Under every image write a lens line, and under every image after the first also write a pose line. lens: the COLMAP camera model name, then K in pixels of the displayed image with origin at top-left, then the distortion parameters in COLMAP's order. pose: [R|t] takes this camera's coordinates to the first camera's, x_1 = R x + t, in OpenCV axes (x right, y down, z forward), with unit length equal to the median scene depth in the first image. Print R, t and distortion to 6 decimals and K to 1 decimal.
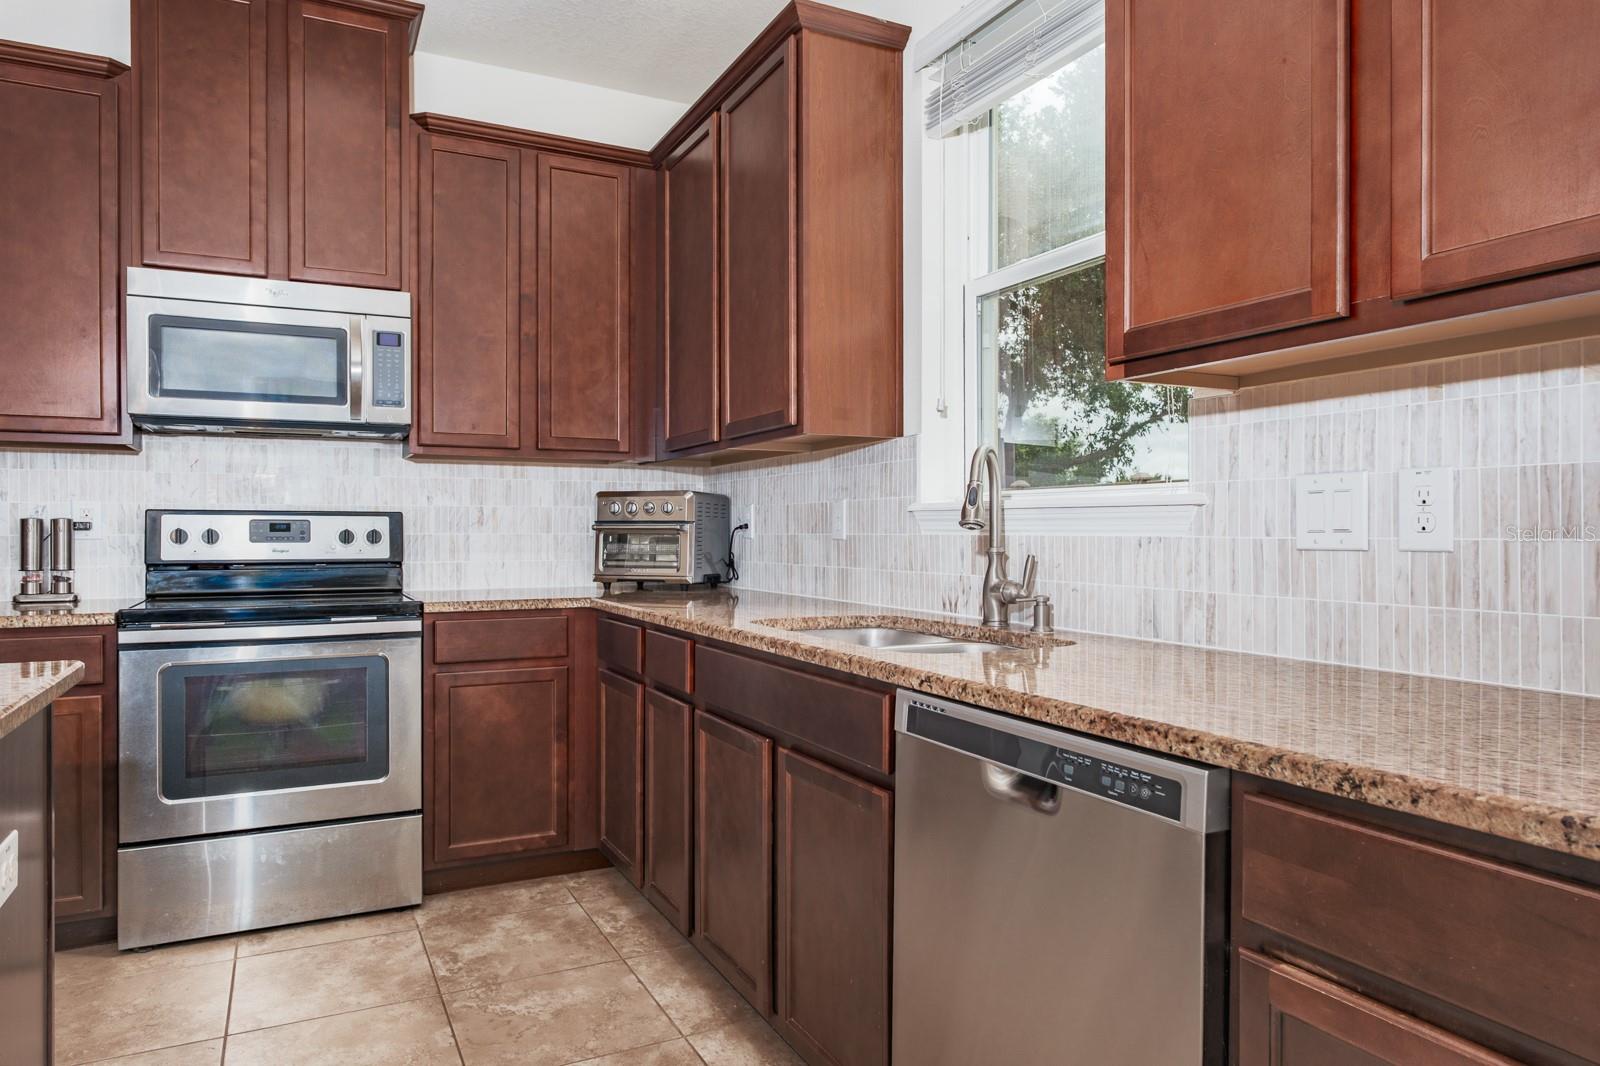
lens RADIAL K [[998.5, 0, 792.6], [0, 998.5, 537.0], [0, 0, 1]] dist [-0.004551, 0.001095]
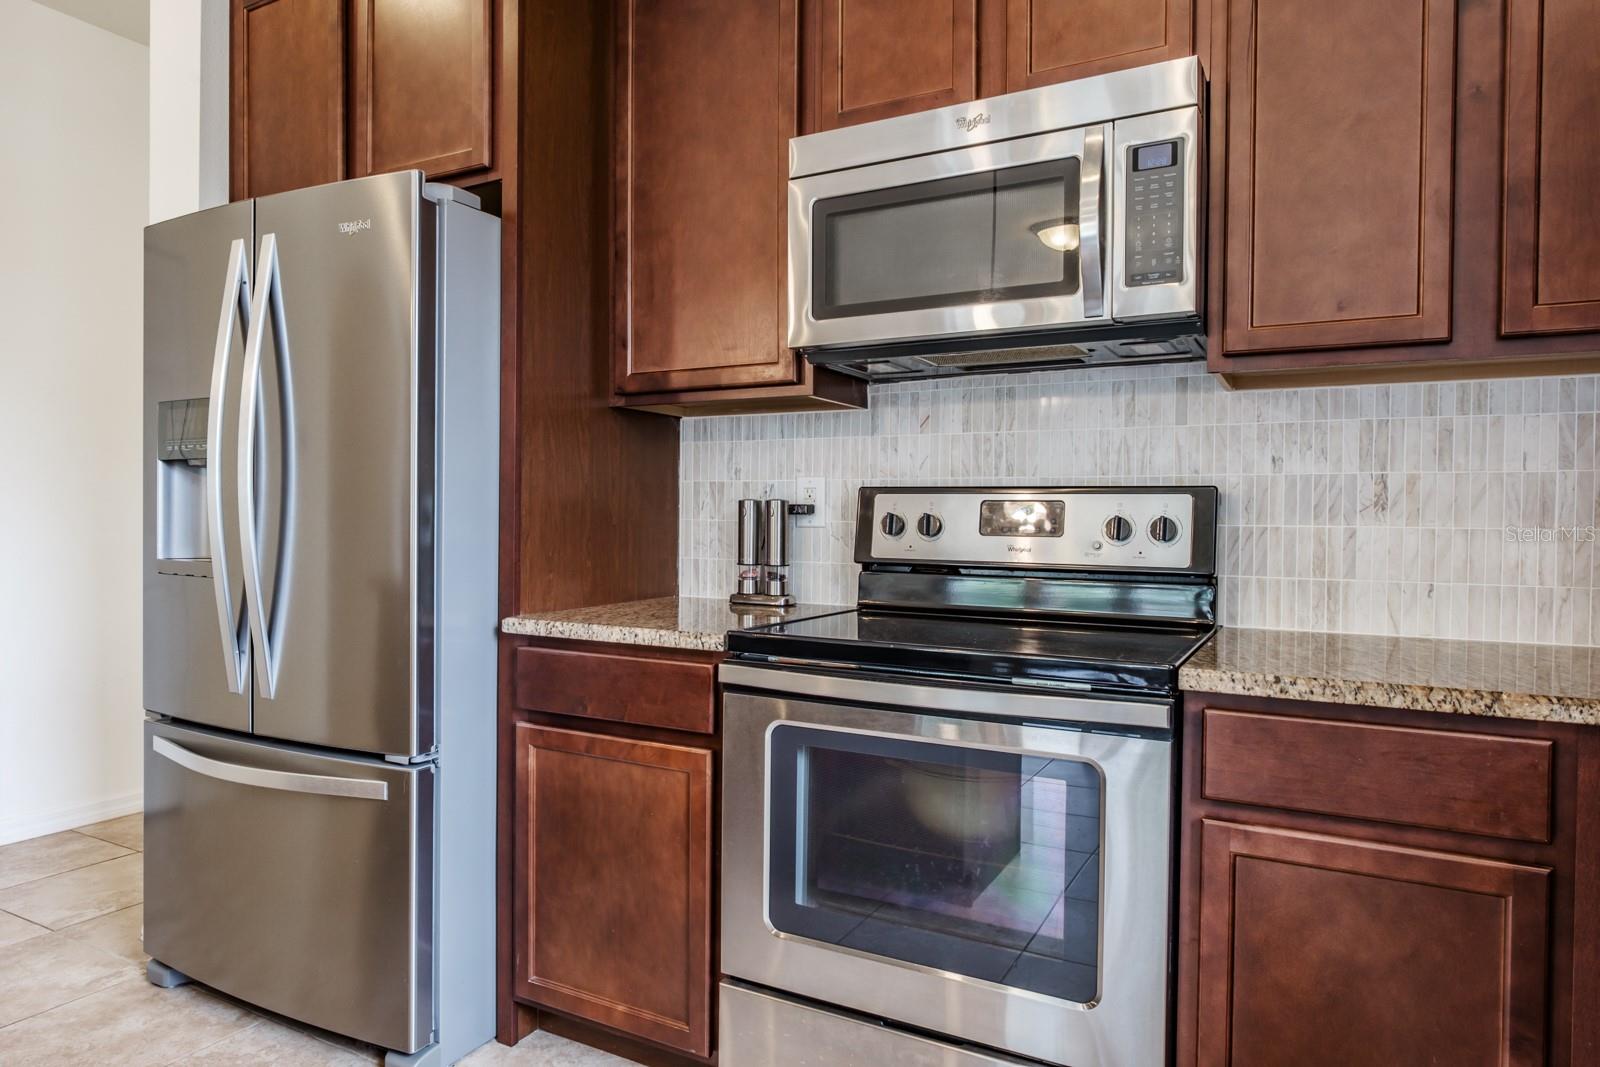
lens RADIAL K [[998.5, 0, 788.3], [0, 998.5, 528.3], [0, 0, 1]] dist [-0.004551, 0.001095]
pose [[0.570974, 0.014455, -0.820841, -0.079673], [-0.014185, 0.999869, 0.007741, -0.002527], [0.820846, 0.007223, 0.571104, 0.542615]]
